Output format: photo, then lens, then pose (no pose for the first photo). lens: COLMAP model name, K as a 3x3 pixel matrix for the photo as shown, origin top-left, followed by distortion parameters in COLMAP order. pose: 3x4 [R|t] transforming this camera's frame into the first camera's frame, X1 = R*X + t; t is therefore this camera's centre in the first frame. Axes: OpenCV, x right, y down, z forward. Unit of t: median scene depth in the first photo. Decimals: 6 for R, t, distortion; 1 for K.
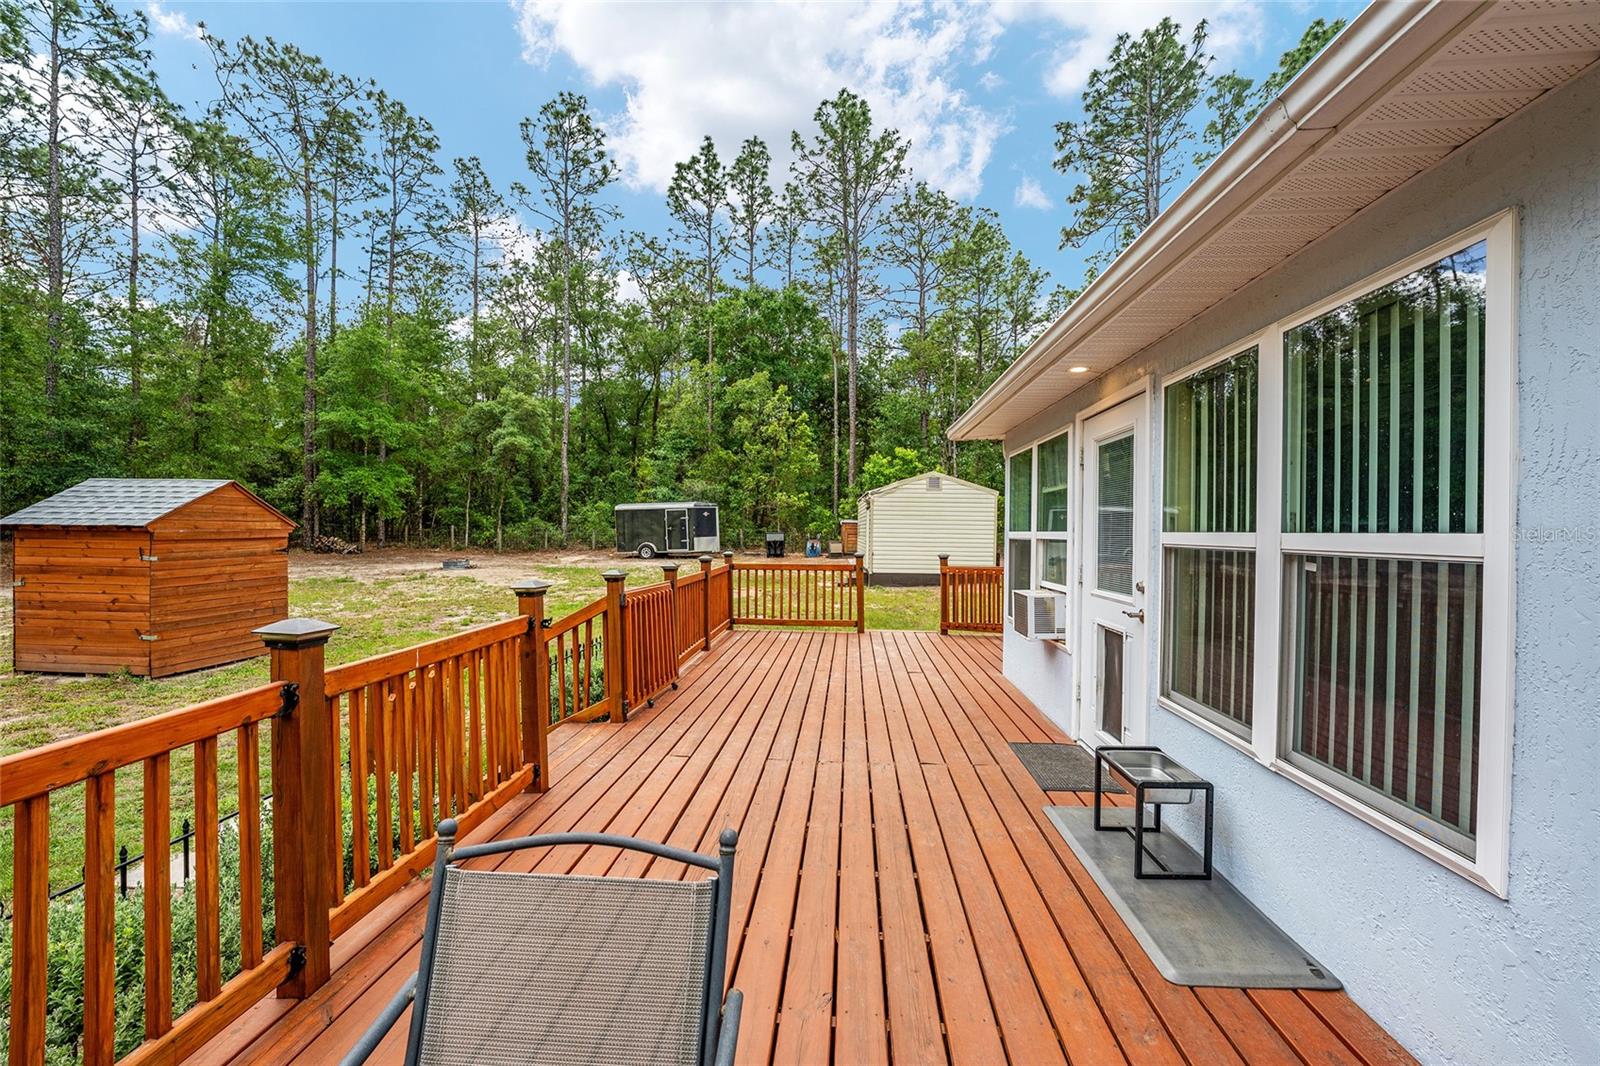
lens RADIAL K [[641.8, 0, 803.4], [0, 641.8, 535.1], [0, 0, 1]] dist [-0.031119, 0.007239]
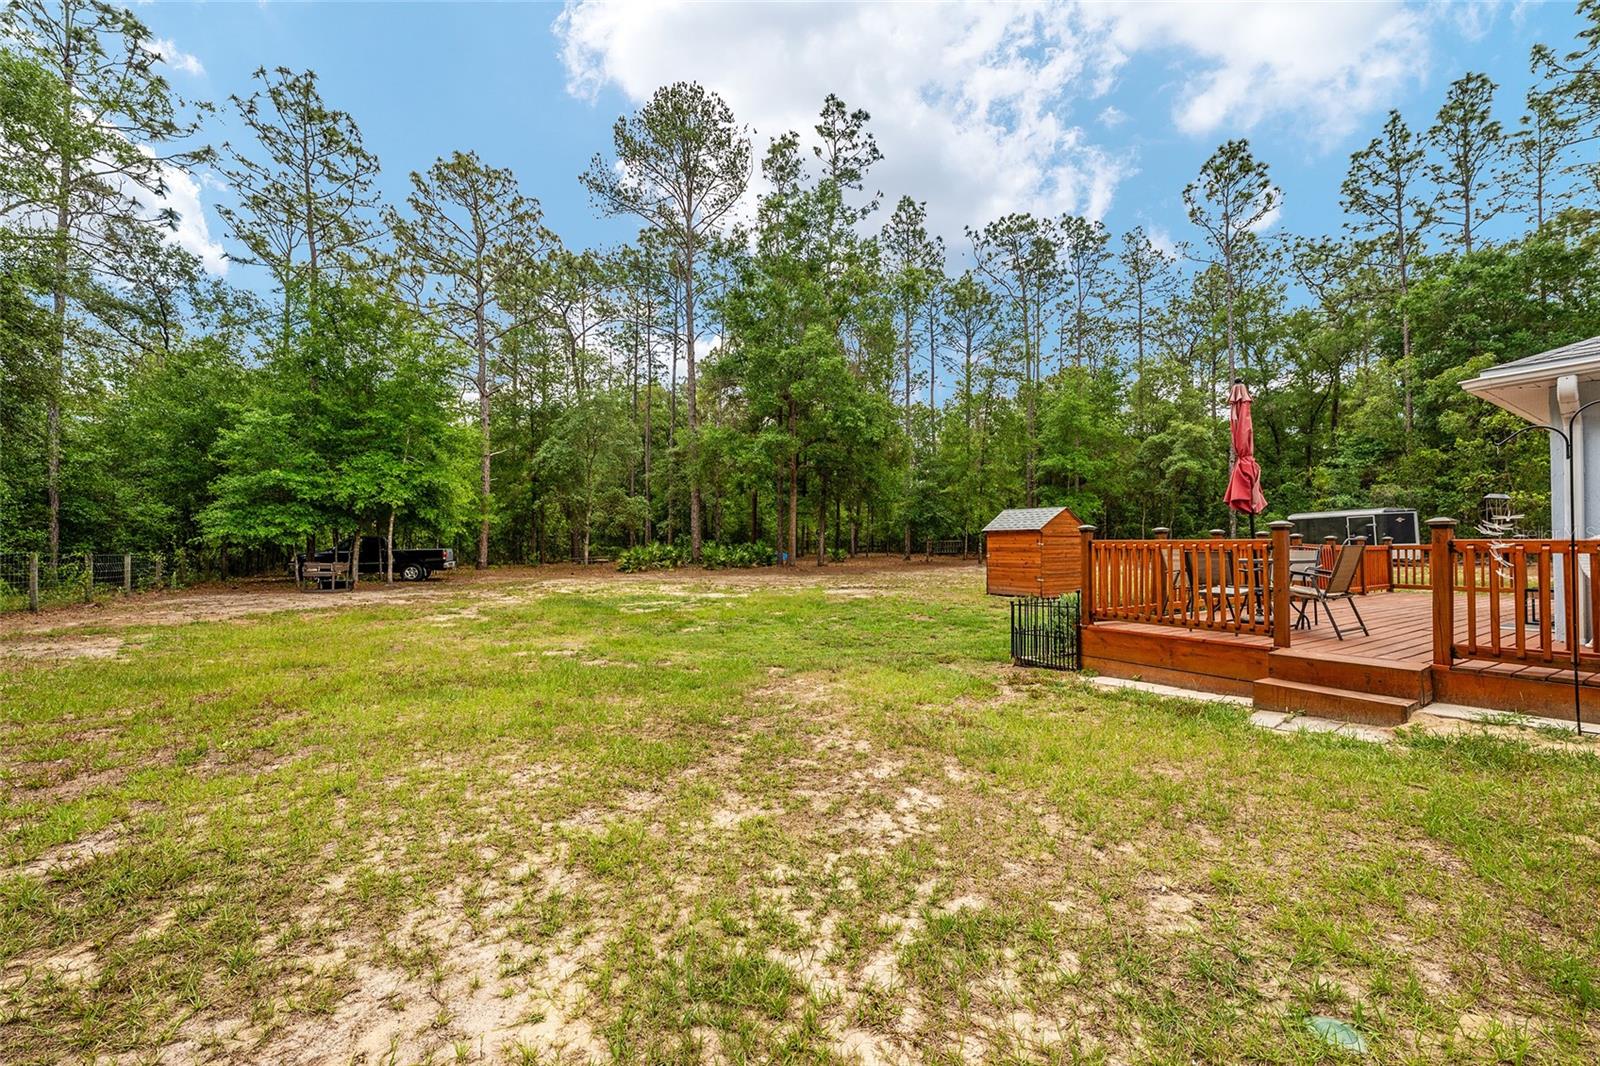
lens RADIAL K [[641.8, 0, 805.8], [0, 641.8, 537.8], [0, 0, 1]] dist [-0.031119, 0.007239]
pose [[0.594320, -0.022039, -0.803926, 0.068593], [-0.000972, 0.999604, -0.028122, 0.019817], [0.804228, 0.017495, 0.594064, -0.251274]]
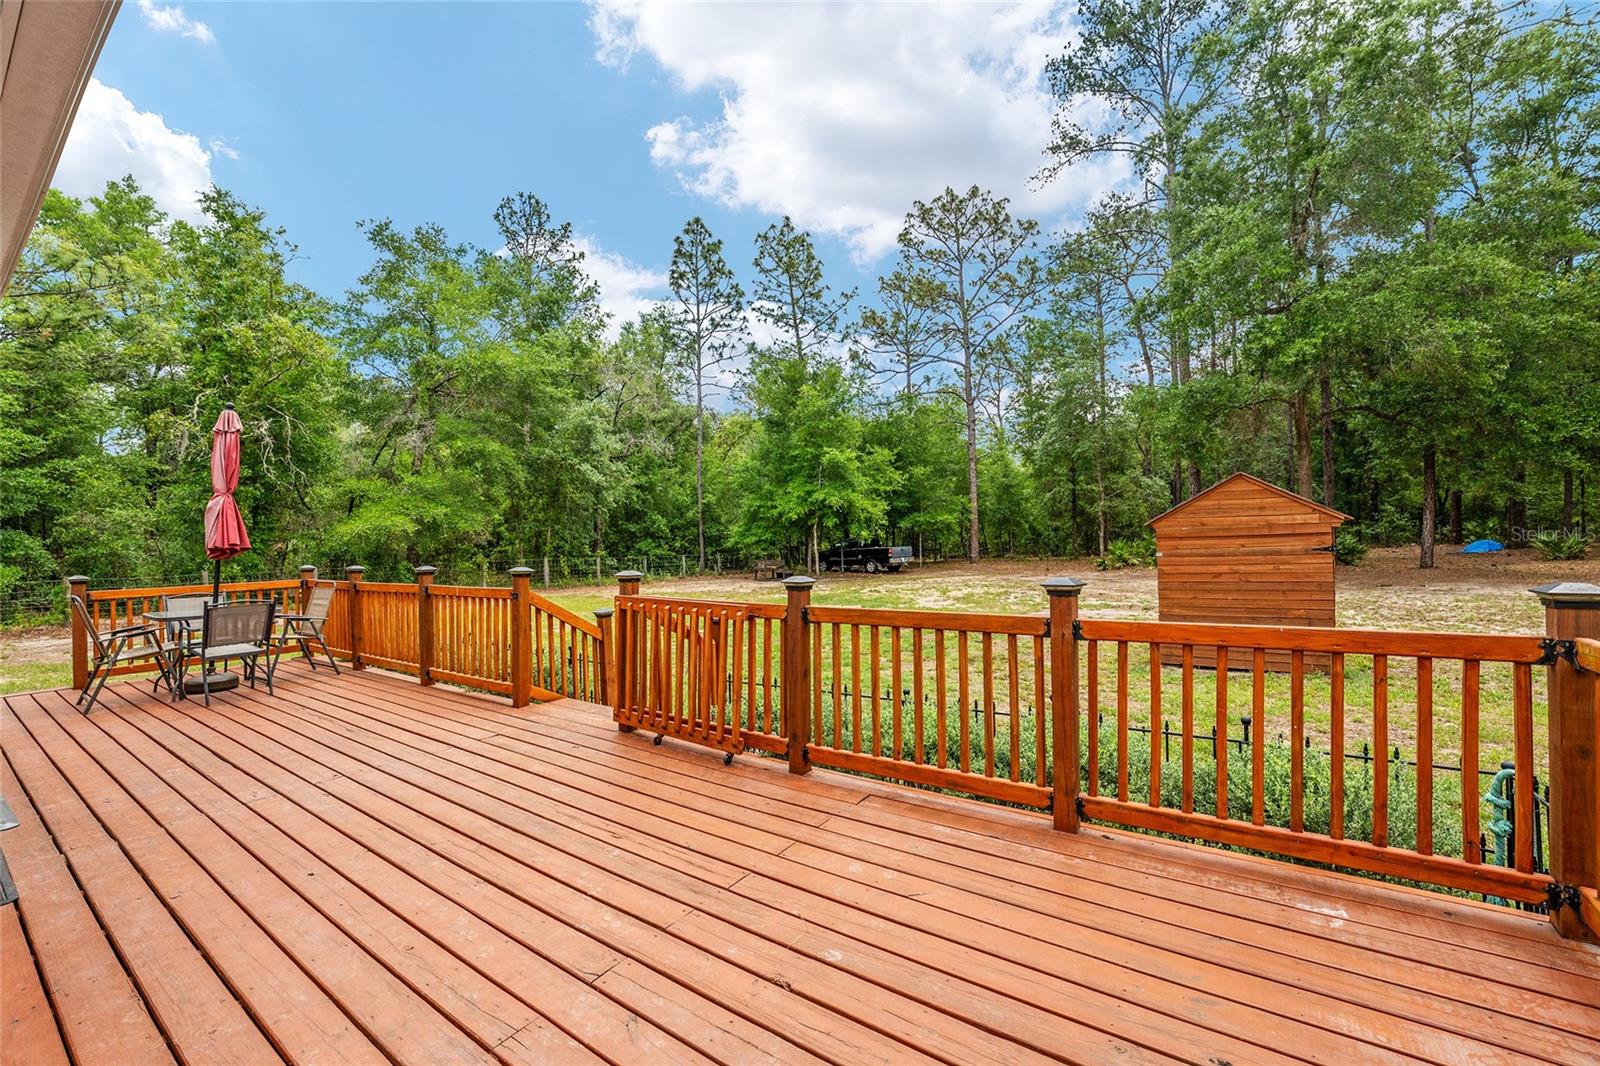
lens RADIAL K [[641.8, 0, 803.6], [0, 641.8, 534.5], [0, 0, 1]] dist [-0.031119, 0.007239]
pose [[-0.501655, -0.004831, -0.865054, 0.060359], [0.012143, 0.999847, -0.012626, 0.002296], [0.864982, -0.016838, -0.501520, 0.254106]]
